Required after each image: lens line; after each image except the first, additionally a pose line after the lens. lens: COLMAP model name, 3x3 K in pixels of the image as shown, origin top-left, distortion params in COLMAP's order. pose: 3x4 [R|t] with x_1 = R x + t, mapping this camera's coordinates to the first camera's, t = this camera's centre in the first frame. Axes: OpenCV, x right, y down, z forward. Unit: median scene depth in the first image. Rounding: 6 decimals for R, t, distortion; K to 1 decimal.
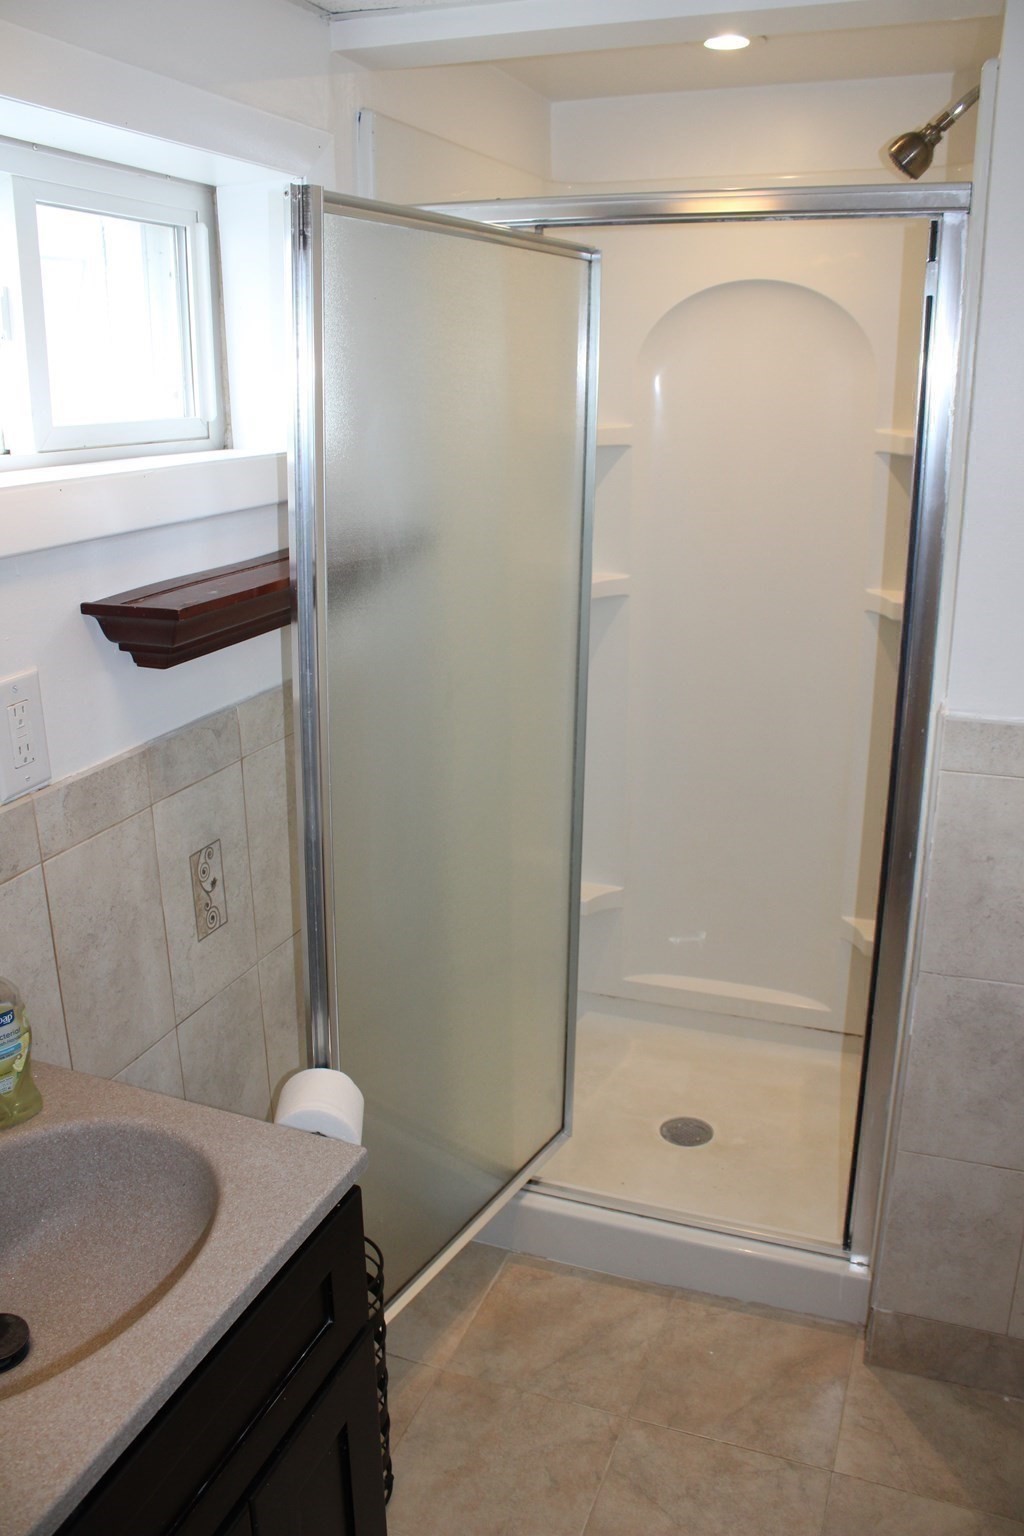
lens RADIAL K [[1268.1, 0, 511.5], [0, 1268.1, 766.7], [0, 0, 1]] dist [-0.163225, 0.145171]
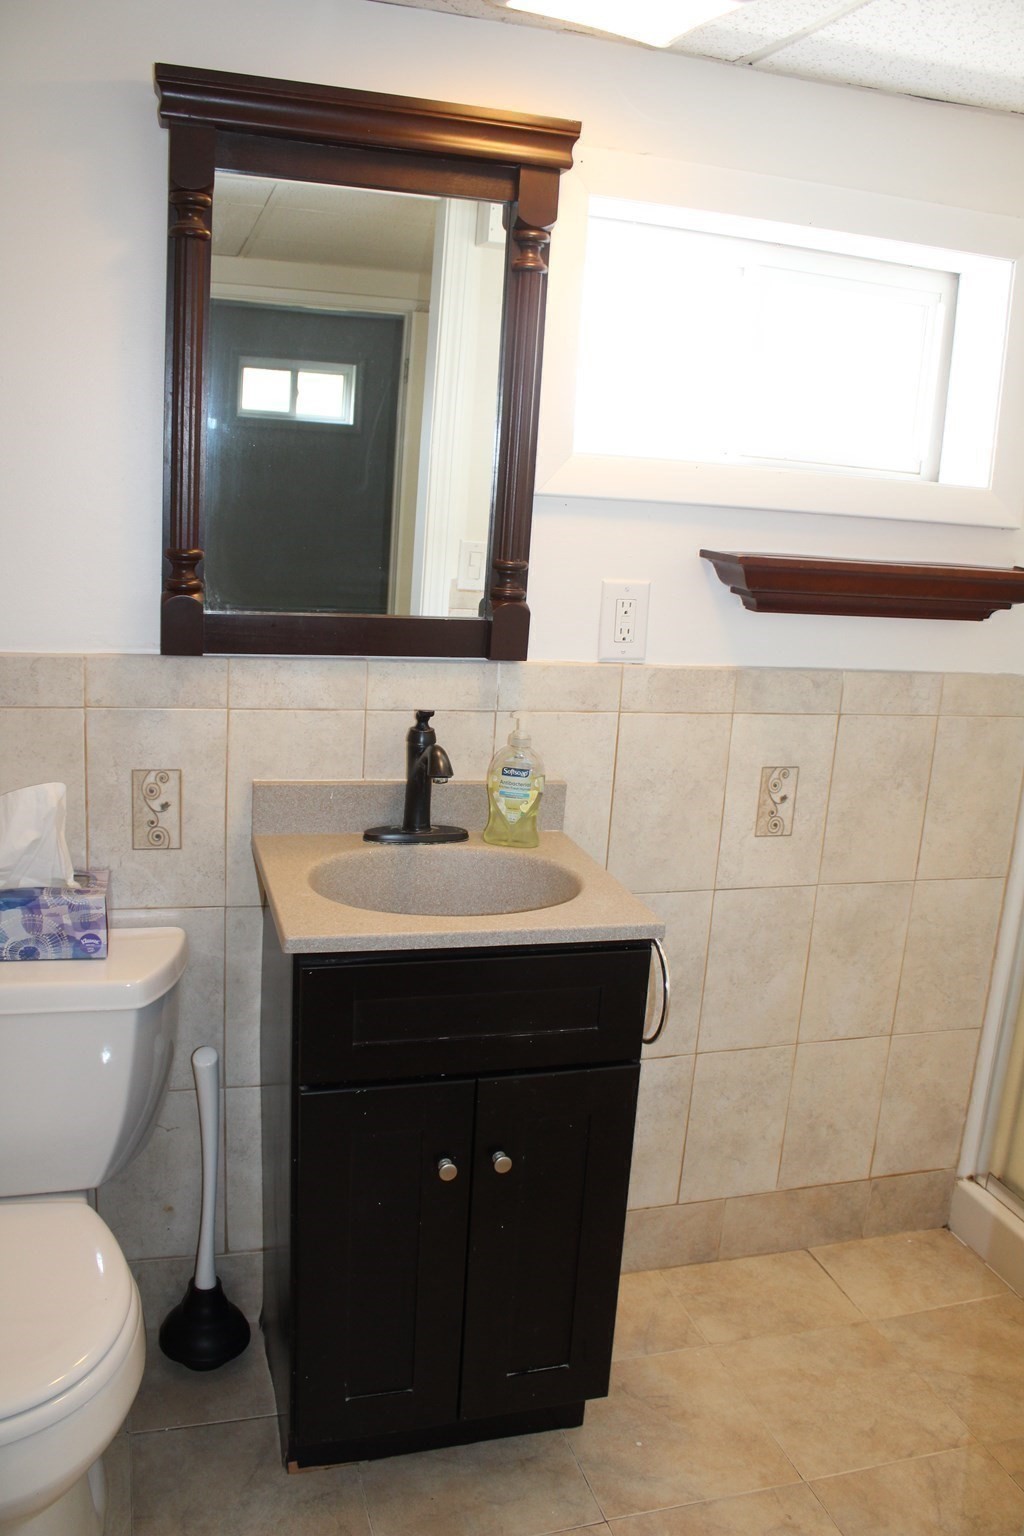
lens RADIAL K [[1268.1, 0, 498.7], [0, 1268.1, 768.9], [0, 0, 1]] dist [-0.163225, 0.145171]
pose [[0.610388, 0.222415, -0.760236, 0.558713], [-0.300597, 0.953015, 0.037467, 0.104790], [0.732849, 0.205655, 0.648566, -0.045362]]
